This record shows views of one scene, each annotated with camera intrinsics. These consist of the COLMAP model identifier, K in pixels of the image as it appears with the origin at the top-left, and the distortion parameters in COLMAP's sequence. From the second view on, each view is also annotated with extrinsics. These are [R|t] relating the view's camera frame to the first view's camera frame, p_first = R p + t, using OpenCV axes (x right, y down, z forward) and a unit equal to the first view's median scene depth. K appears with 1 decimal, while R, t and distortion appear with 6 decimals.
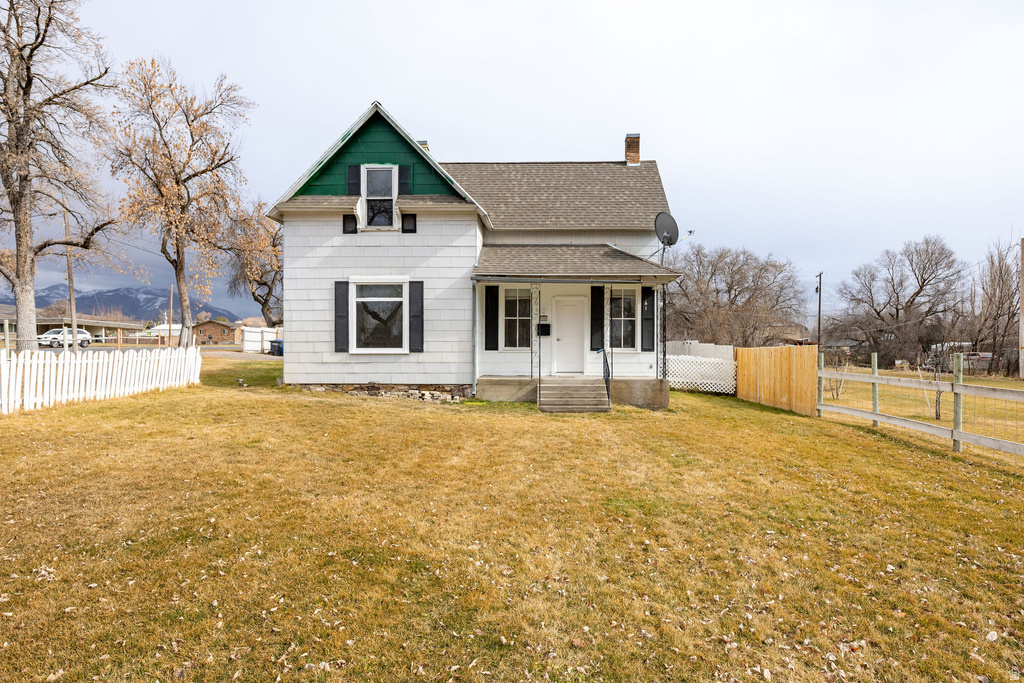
lens RADIAL K [[543.9, 0, 510.9], [0, 543.9, 356.5], [0, 0, 1]] dist [-0.011668, 0.000830]
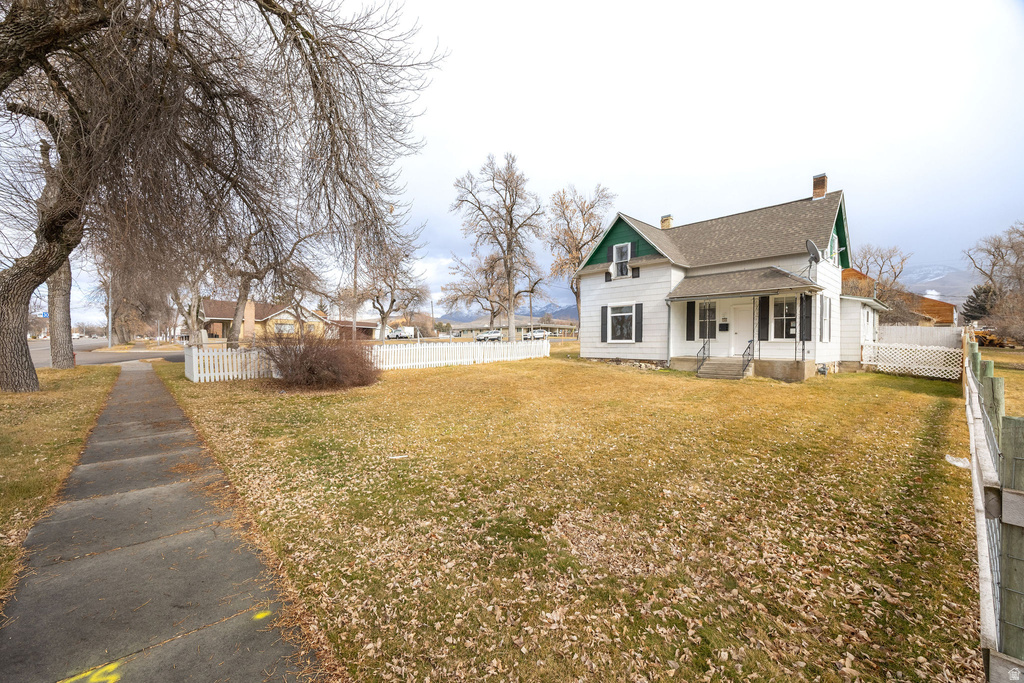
lens RADIAL K [[404.0, 0, 512.0], [0, 404.0, 341.5], [0, 0, 1]] dist [-0.000036, -0.000077]
pose [[0.690614, -0.003052, -0.723217, 0.517360], [-0.001472, 0.999983, -0.005626, -0.001215], [0.723222, 0.004949, 0.690598, -0.258030]]
